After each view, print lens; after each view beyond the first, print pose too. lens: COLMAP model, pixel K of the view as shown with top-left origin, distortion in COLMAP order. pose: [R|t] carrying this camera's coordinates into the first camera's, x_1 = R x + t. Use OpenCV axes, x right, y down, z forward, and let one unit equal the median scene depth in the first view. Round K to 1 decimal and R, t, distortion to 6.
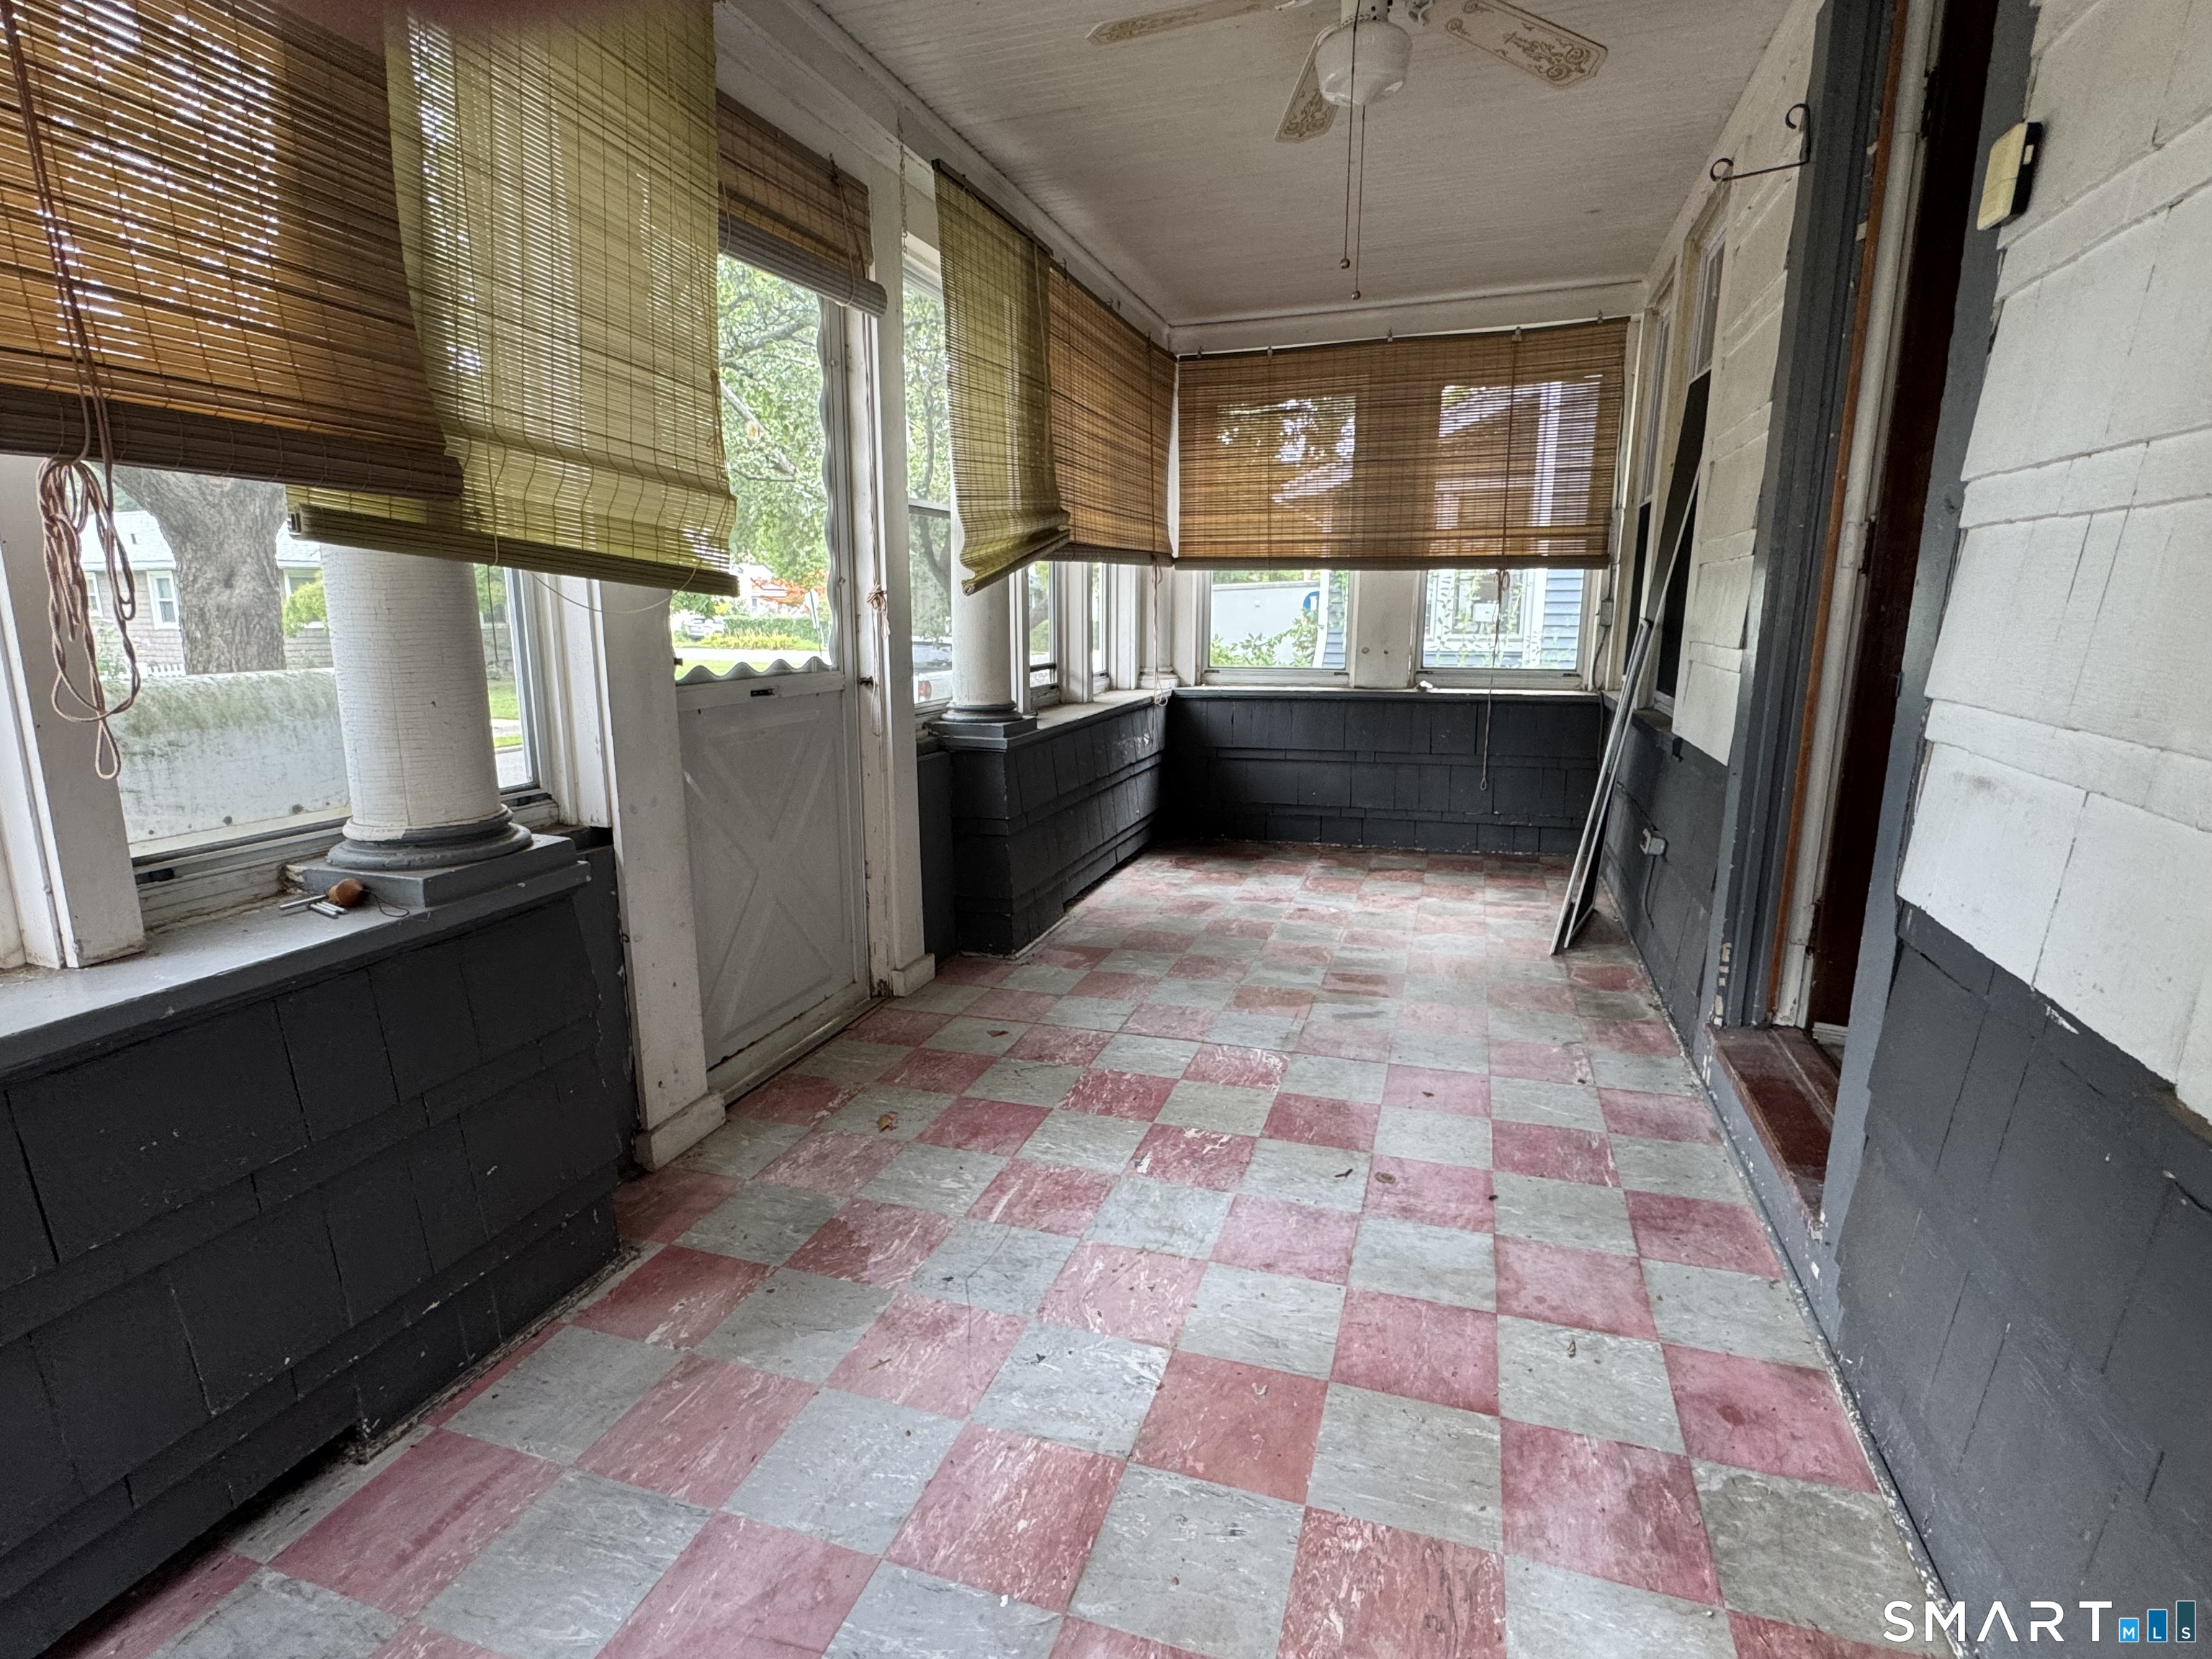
lens RADIAL K [[1095.6, 0, 1104.2], [0, 1095.6, 830.6], [0, 0, 1]] dist [-0.000960, 0.000075]
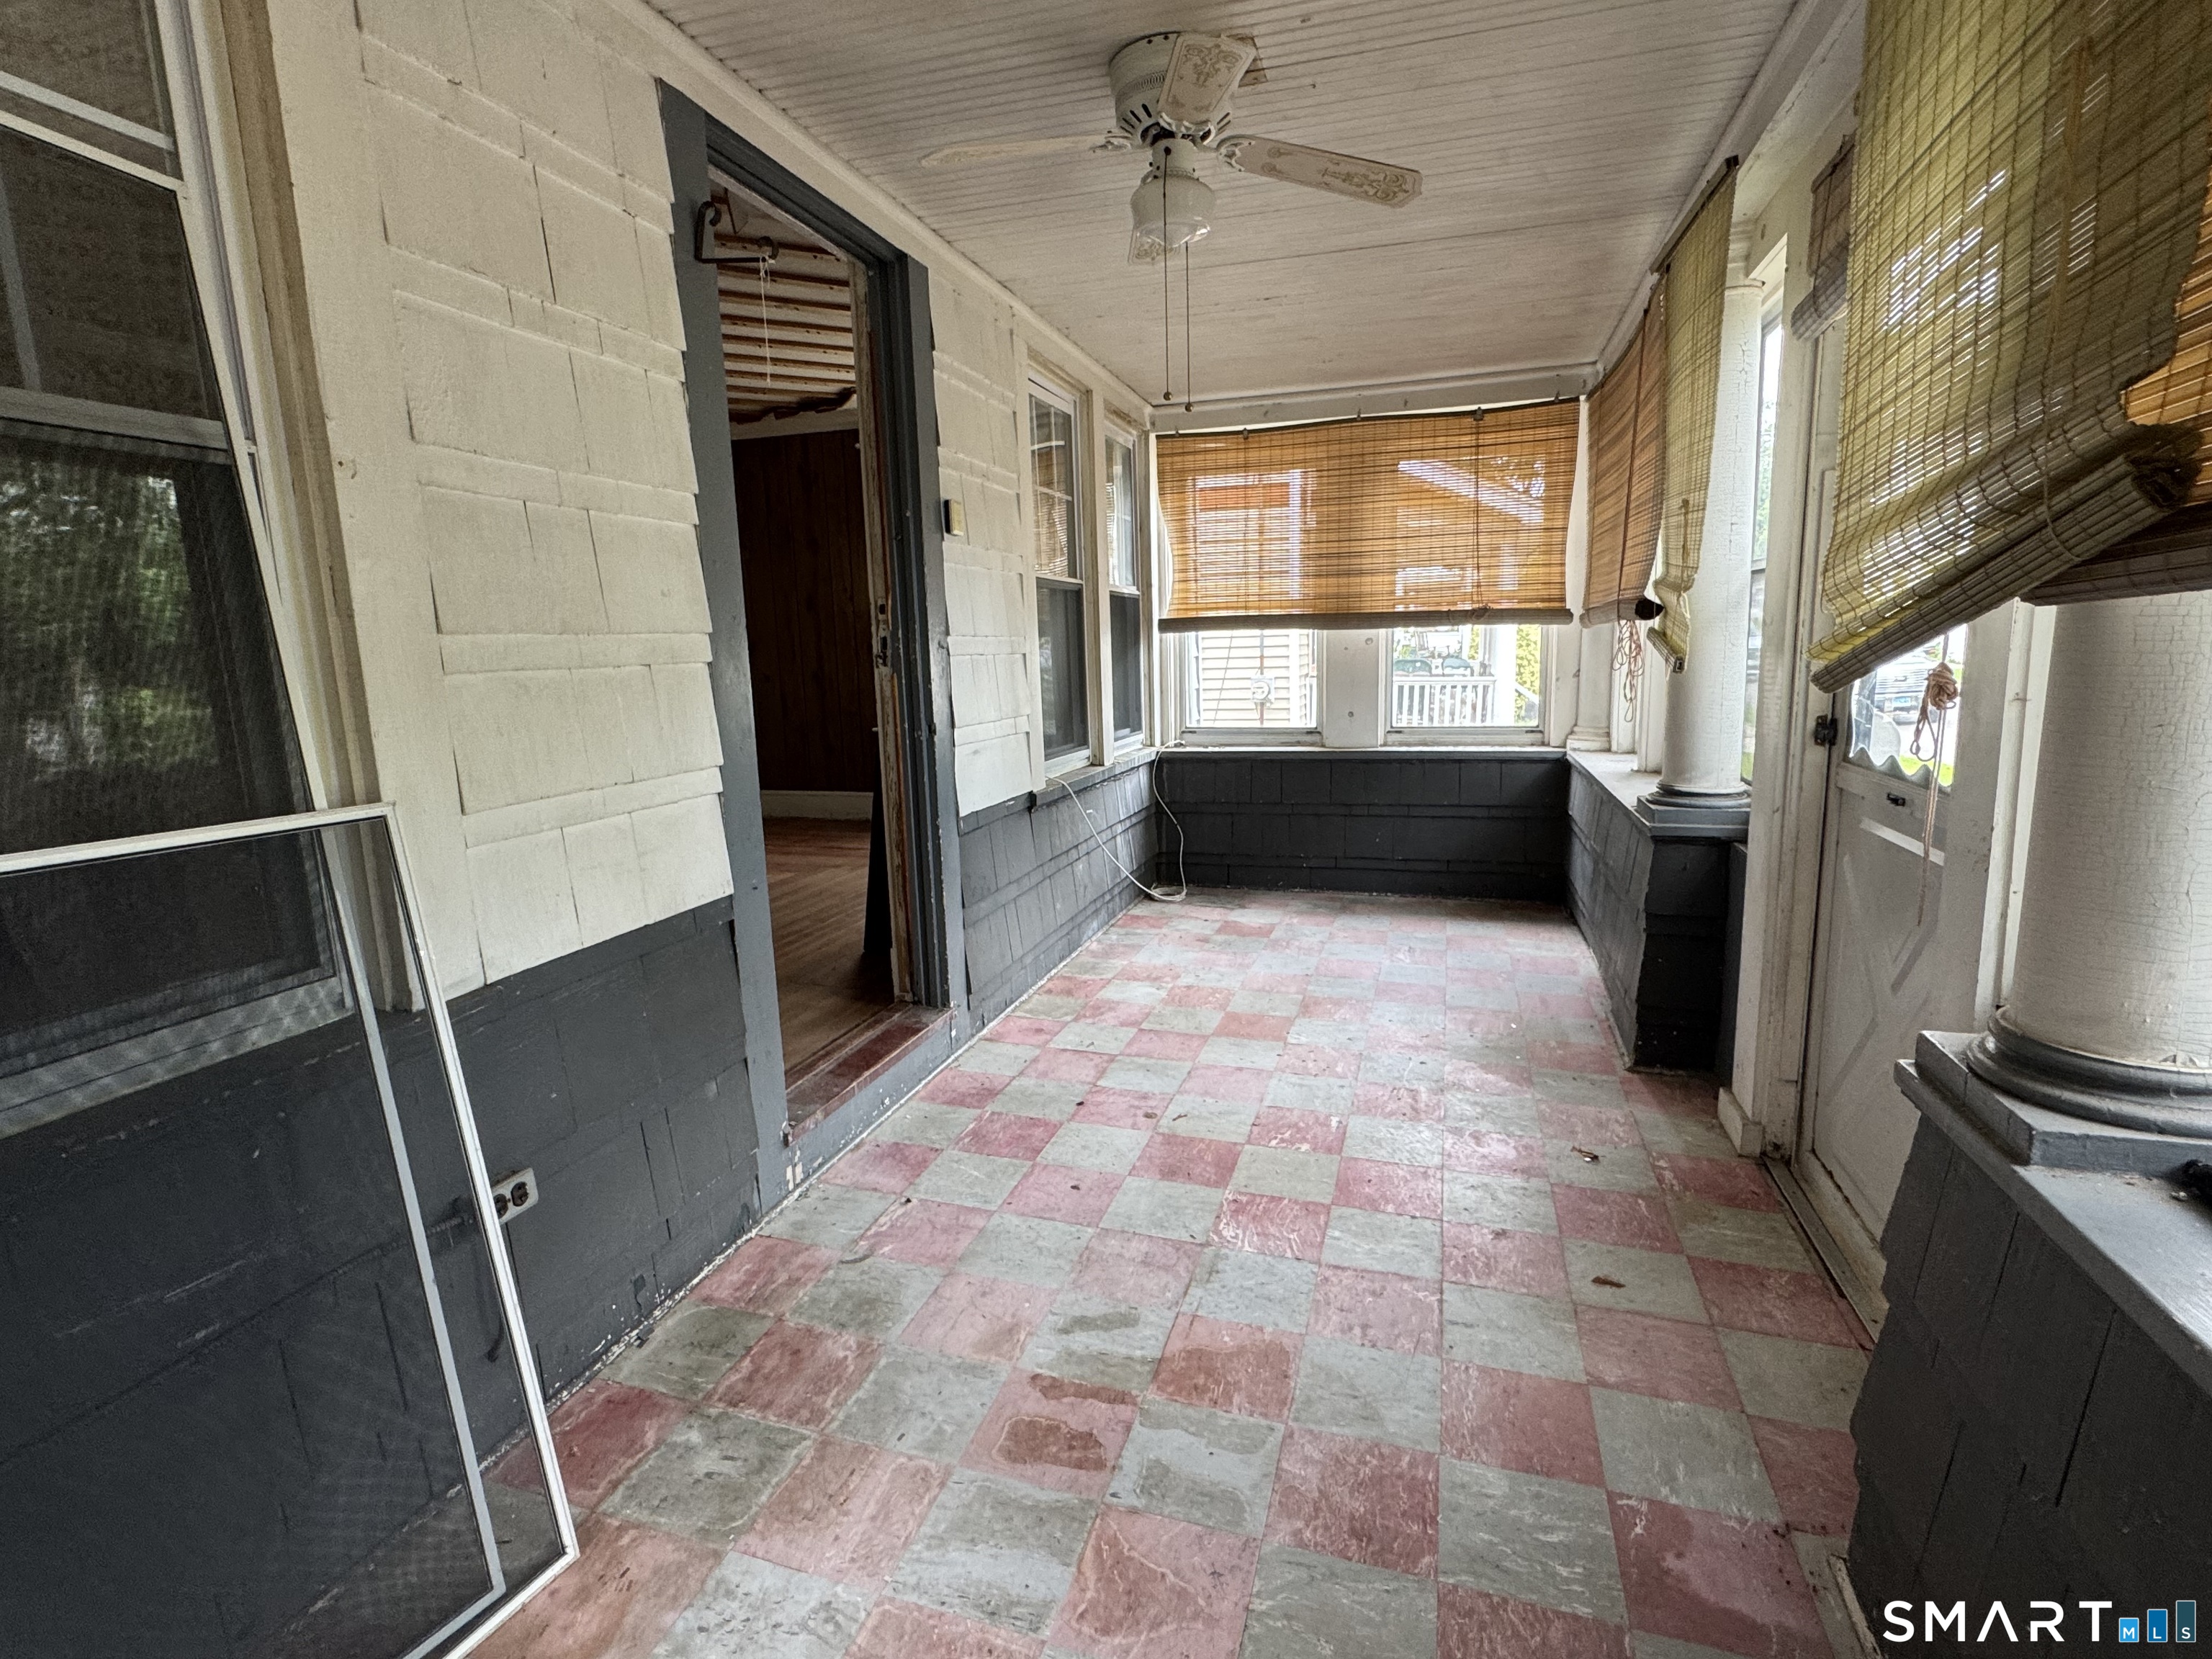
lens RADIAL K [[1095.6, 0, 1107.8], [0, 1095.6, 832.6], [0, 0, 1]] dist [-0.000960, 0.000075]
pose [[-0.999321, 0.032854, -0.016671, 0.286223], [0.024360, 0.928705, 0.370018, -0.445691], [0.027639, 0.369361, -0.928875, 1.893159]]
